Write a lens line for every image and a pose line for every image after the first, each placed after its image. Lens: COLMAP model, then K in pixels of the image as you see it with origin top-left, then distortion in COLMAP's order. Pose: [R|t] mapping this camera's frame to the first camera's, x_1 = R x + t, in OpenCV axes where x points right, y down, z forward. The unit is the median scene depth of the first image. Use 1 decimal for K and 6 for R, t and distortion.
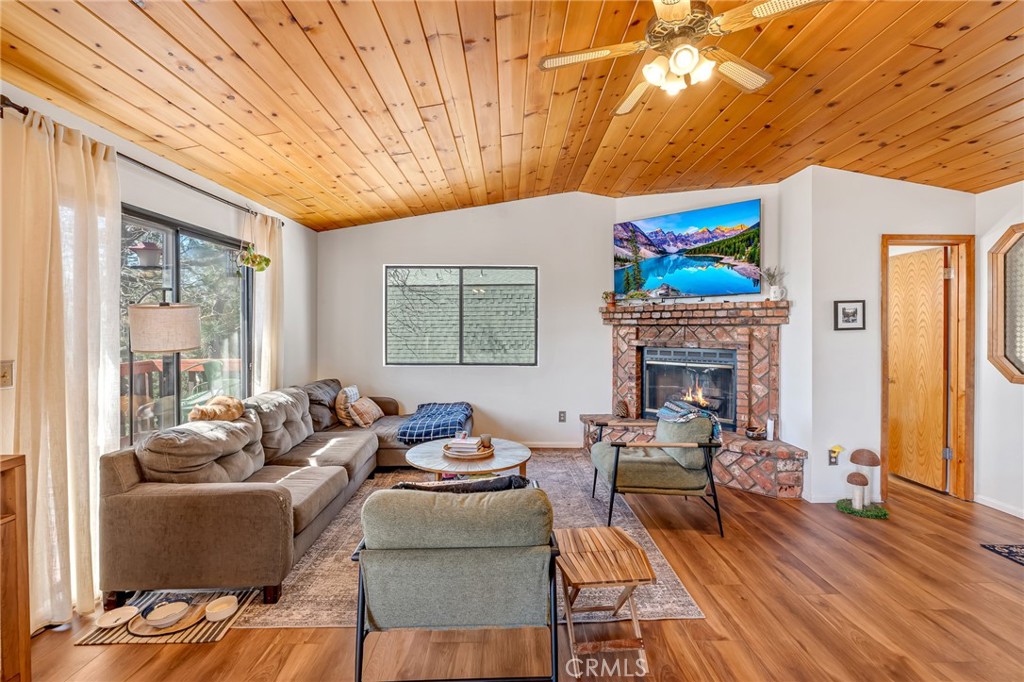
lens RADIAL K [[448.3, 0, 512.1], [0, 448.3, 333.1], [0, 0, 1]] dist [-0.001828, -0.000176]
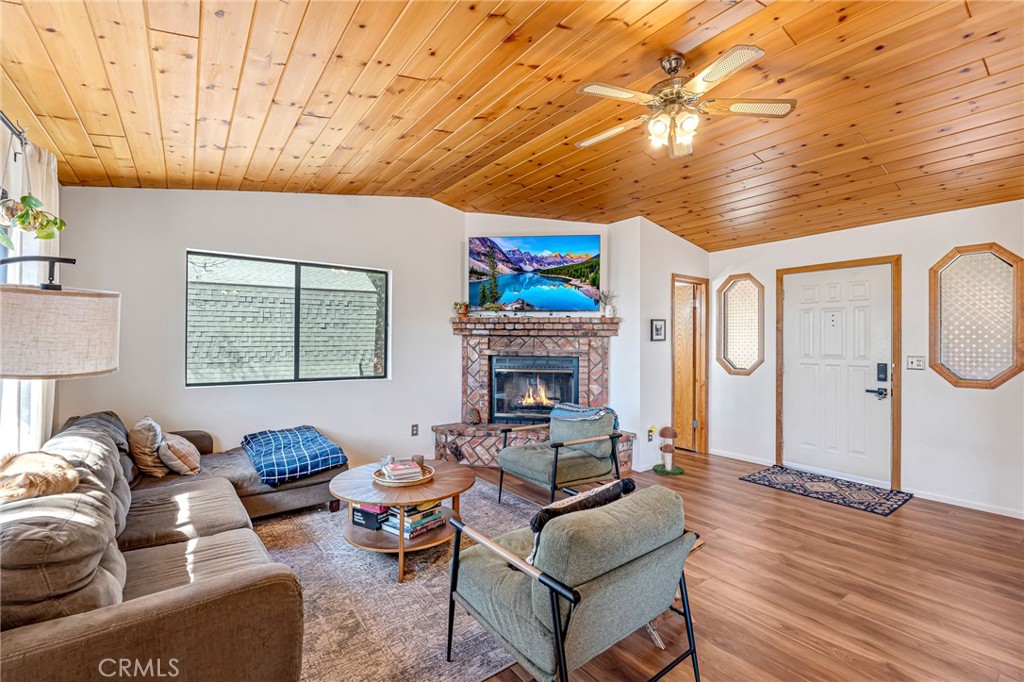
lens RADIAL K [[445.6, 0, 512.0], [0, 445.6, 341.0], [0, 0, 1]] dist [0.000881, 0.000008]
pose [[0.813354, 0.003773, 0.581756, -0.329150], [-0.000766, 0.999985, -0.005413, 0.000962], [-0.581768, 0.003957, 0.813345, 0.124028]]
